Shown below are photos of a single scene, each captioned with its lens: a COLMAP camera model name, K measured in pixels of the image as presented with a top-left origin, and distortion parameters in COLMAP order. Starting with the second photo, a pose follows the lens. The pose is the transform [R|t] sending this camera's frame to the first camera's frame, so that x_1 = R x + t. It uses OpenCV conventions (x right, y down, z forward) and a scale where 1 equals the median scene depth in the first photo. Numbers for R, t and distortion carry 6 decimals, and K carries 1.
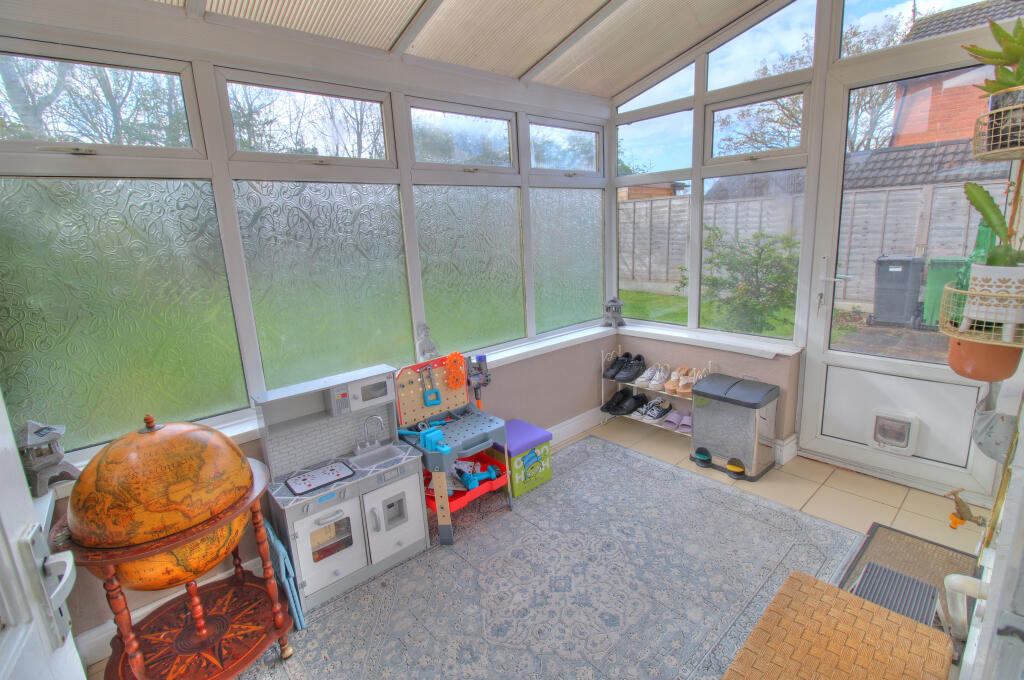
lens RADIAL K [[479.1, 0, 513.1], [0, 479.1, 337.6], [0, 0, 1]] dist [-0.012230, -0.000421]
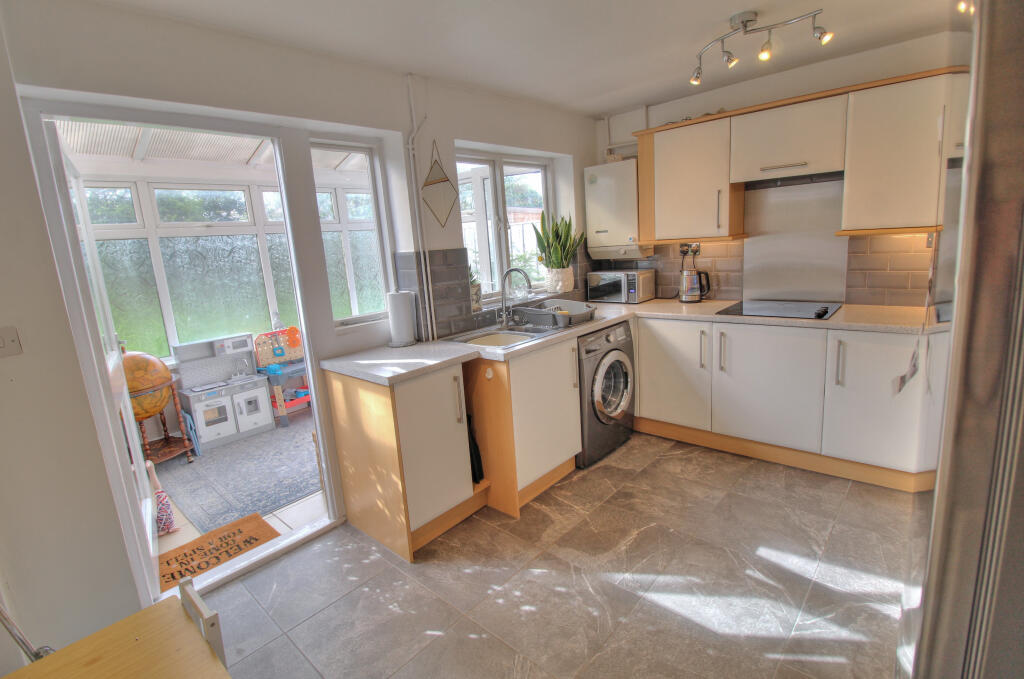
lens RADIAL K [[479.1, 0, 511.9], [0, 479.1, 337.9], [0, 0, 1]] dist [-0.012230, -0.000421]
pose [[0.992951, -0.040994, 0.111212, 0.597608], [0.044404, 0.998611, -0.028356, 0.193552], [-0.109895, 0.033094, 0.993392, -1.049993]]
